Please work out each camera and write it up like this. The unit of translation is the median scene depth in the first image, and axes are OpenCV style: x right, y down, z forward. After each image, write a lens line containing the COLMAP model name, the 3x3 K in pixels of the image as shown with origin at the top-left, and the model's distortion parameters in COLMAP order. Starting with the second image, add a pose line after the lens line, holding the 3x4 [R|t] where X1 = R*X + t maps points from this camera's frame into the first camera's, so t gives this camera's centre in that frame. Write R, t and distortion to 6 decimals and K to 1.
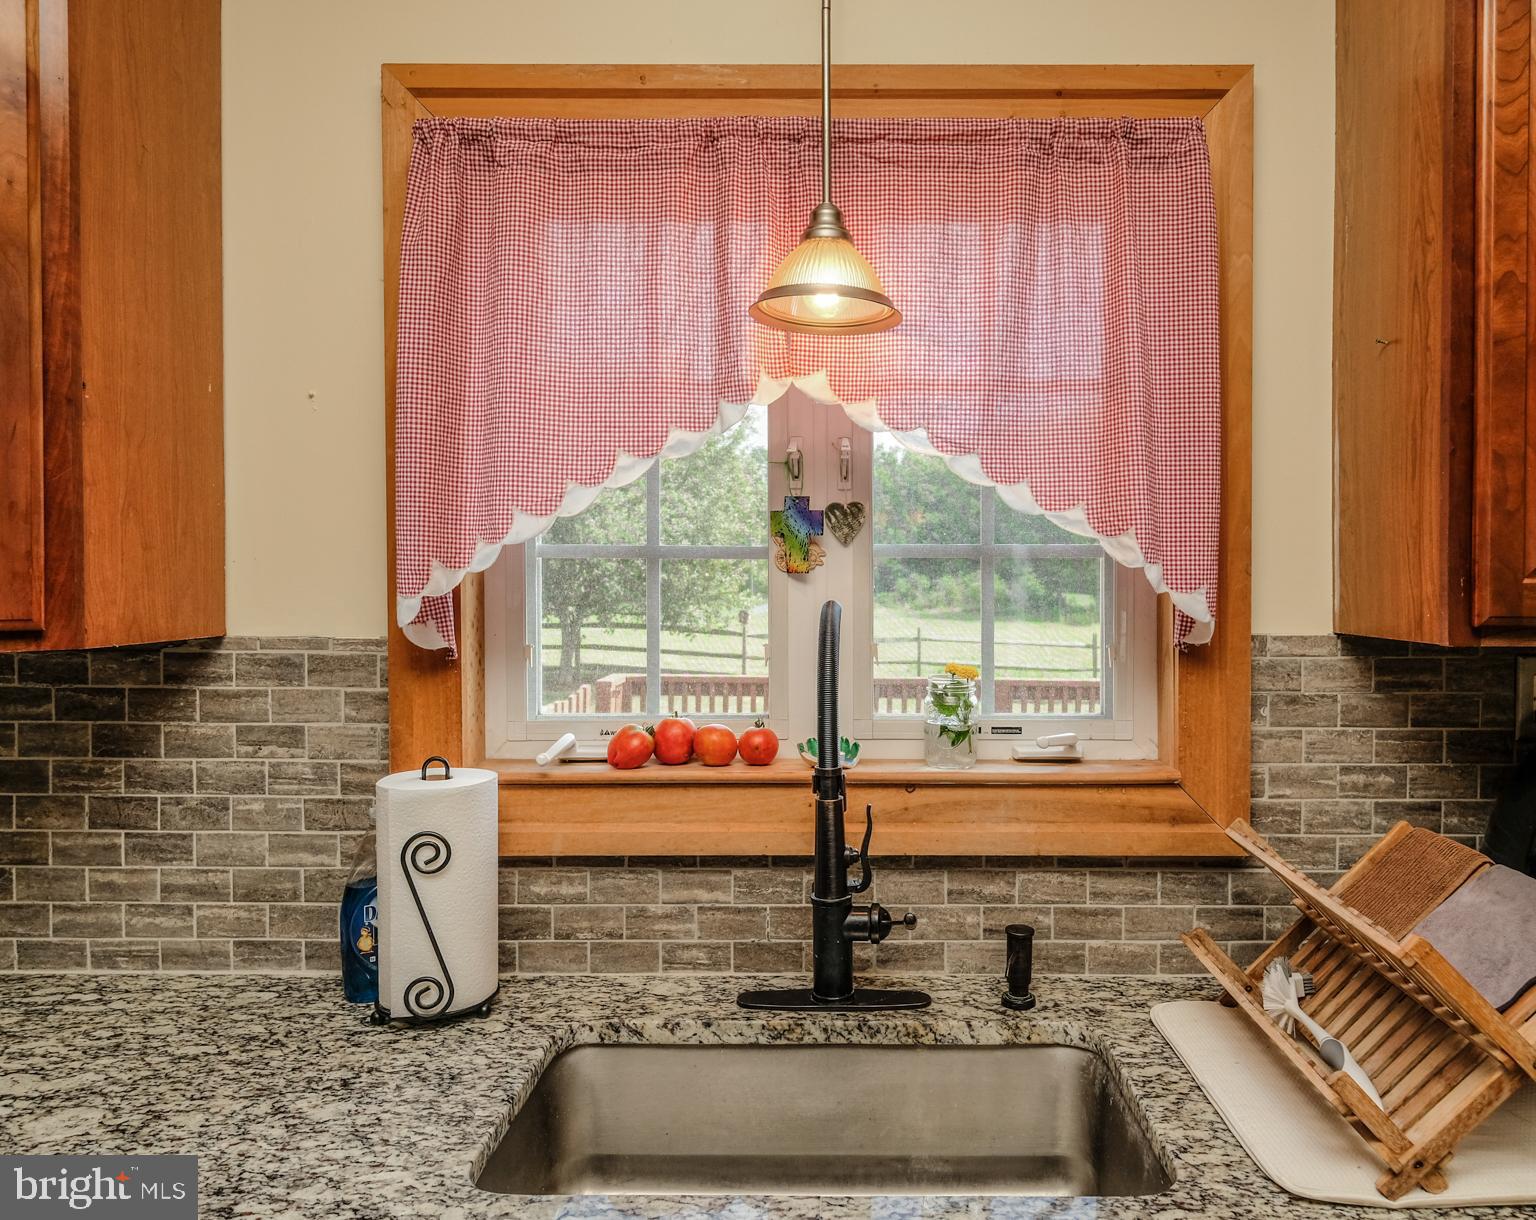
lens RADIAL K [[1054.1, 0, 813.7], [0, 1054.1, 594.7], [0, 0, 1]] dist [0.001802, -0.000323]
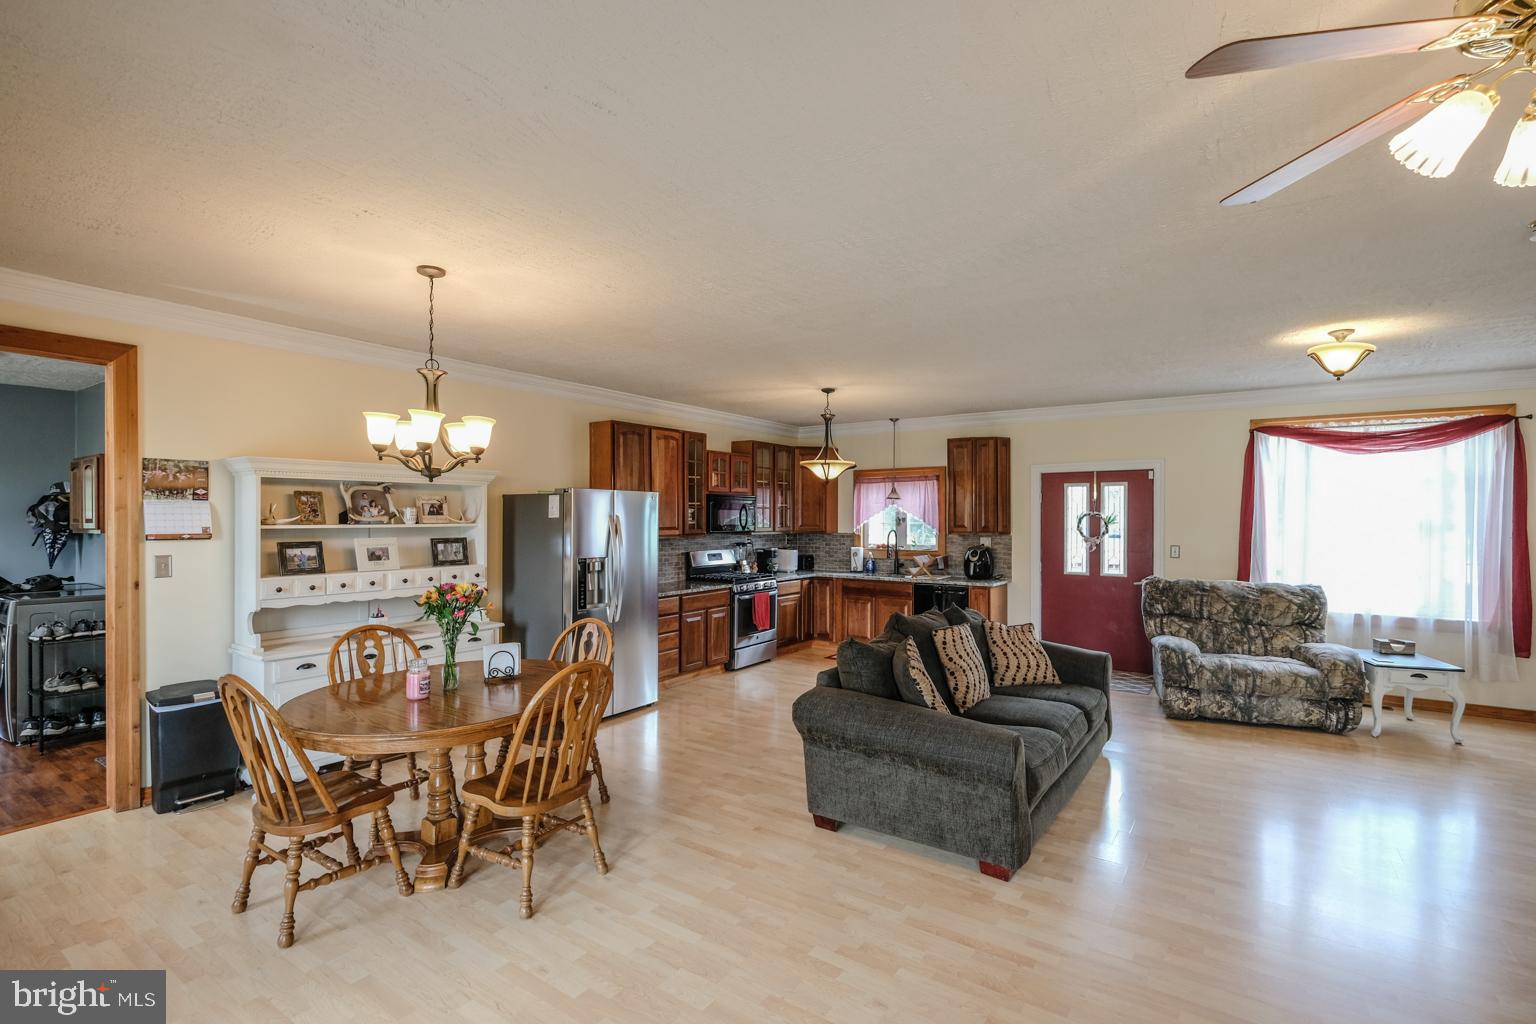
lens RADIAL K [[701.7, 0, 777.4], [0, 701.7, 521.6], [0, 0, 1]] dist [-0.003186, -0.000025]
pose [[0.826619, 0.002393, -0.562756, 2.403735], [-0.011305, 0.999860, -0.012354, 0.024032], [0.562648, 0.016574, 0.826531, -4.273513]]
